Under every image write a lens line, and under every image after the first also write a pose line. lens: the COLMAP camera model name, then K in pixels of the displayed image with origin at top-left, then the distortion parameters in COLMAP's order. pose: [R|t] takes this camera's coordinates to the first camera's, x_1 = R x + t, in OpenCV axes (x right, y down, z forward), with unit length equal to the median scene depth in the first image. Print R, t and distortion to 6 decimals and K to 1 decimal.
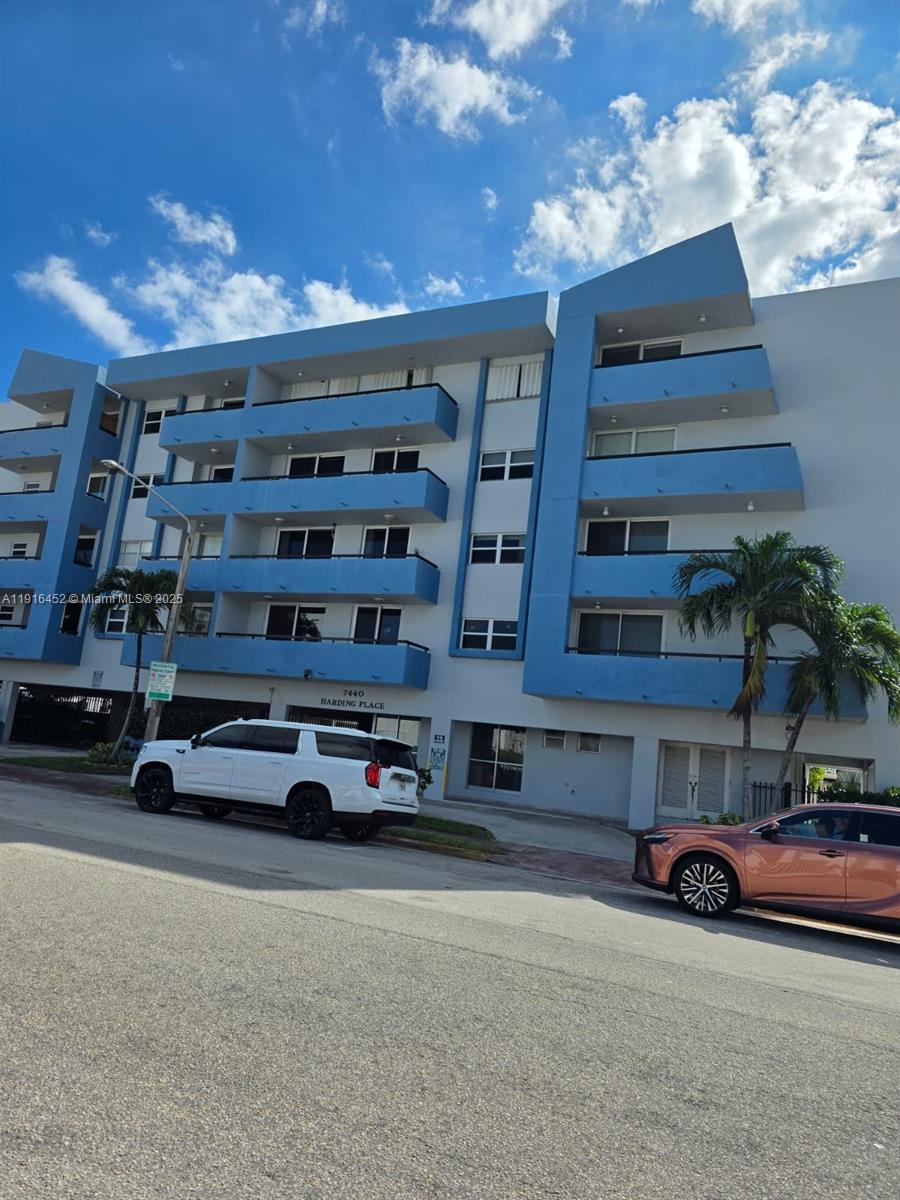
lens RADIAL K [[934.5, 0, 432.5], [0, 934.5, 576.4], [0, 0, 1]] dist [0.055771, -0.000933]
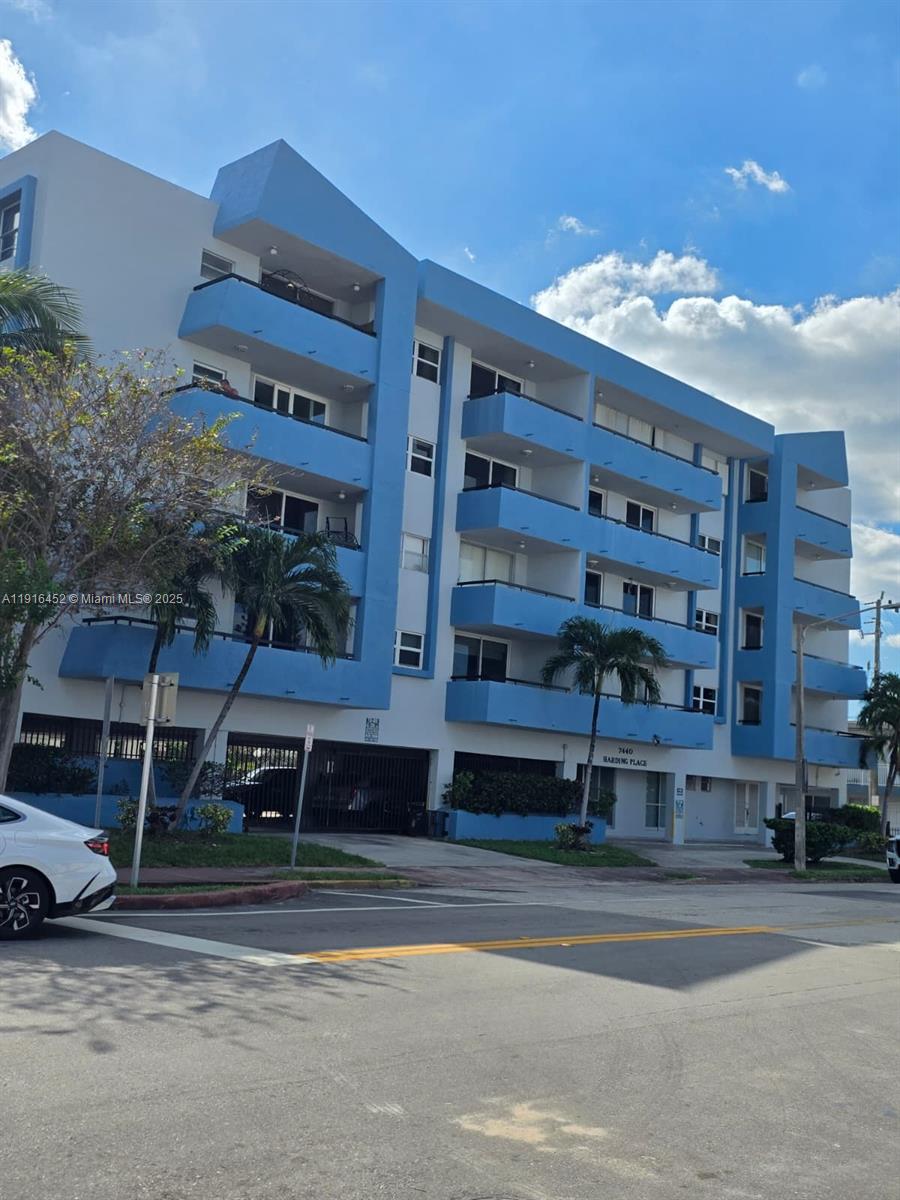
lens RADIAL K [[1297.6, 0, 450.0], [0, 1297.6, 600.0], [0, 0, 1]] dist [0.029958, -0.007142]
pose [[0.267372, 0.049809, 0.962305, -1.486057], [-0.211549, 0.977333, 0.008191, -0.005614], [-0.940085, -0.205765, 0.271848, 0.827618]]
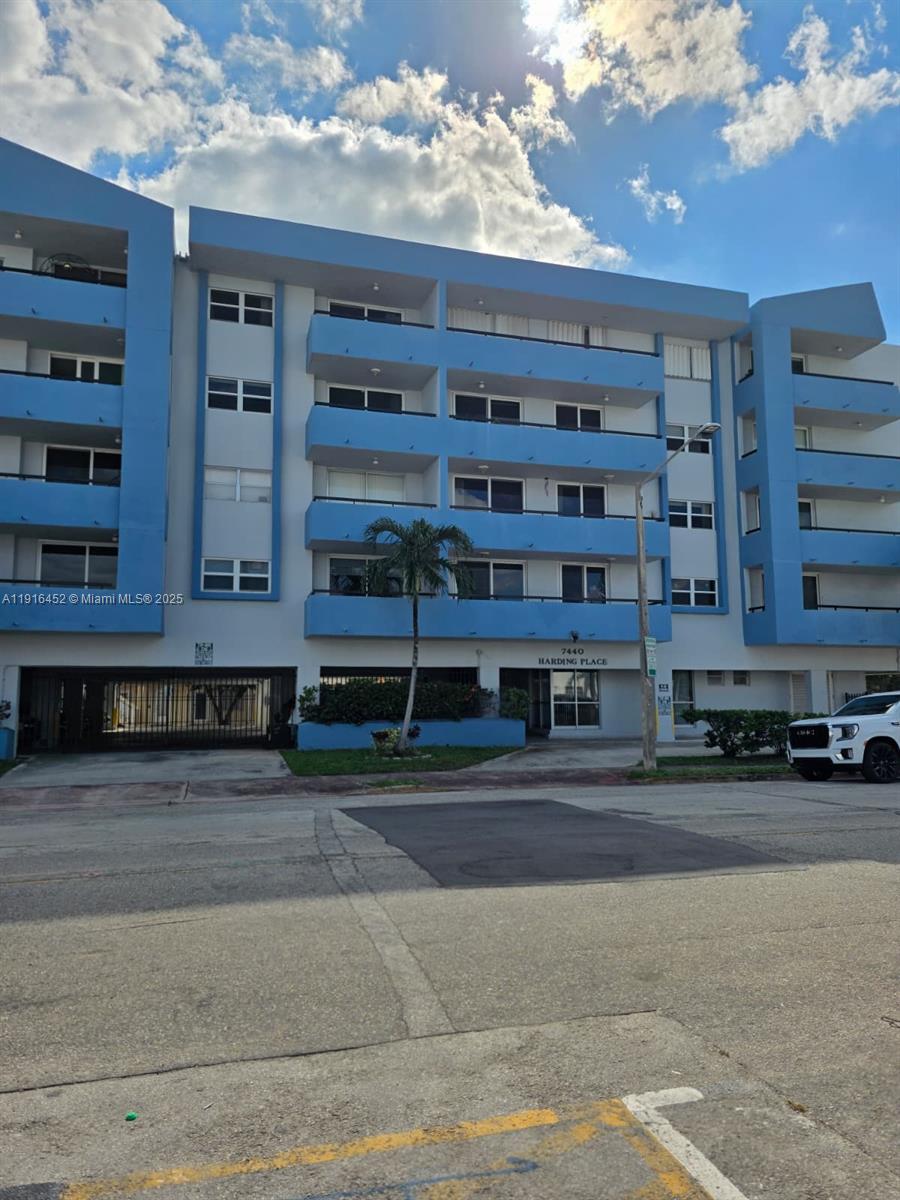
lens RADIAL K [[842.2, 0, 450.0], [0, 842.2, 600.0], [0, 0, 1]] dist [0.018880, 0.000917]
pose [[0.704119, -0.026783, 0.709577, -0.812274], [-0.050602, 0.994855, 0.087763, -0.002217], [-0.708277, -0.097701, 0.699141, 0.466311]]
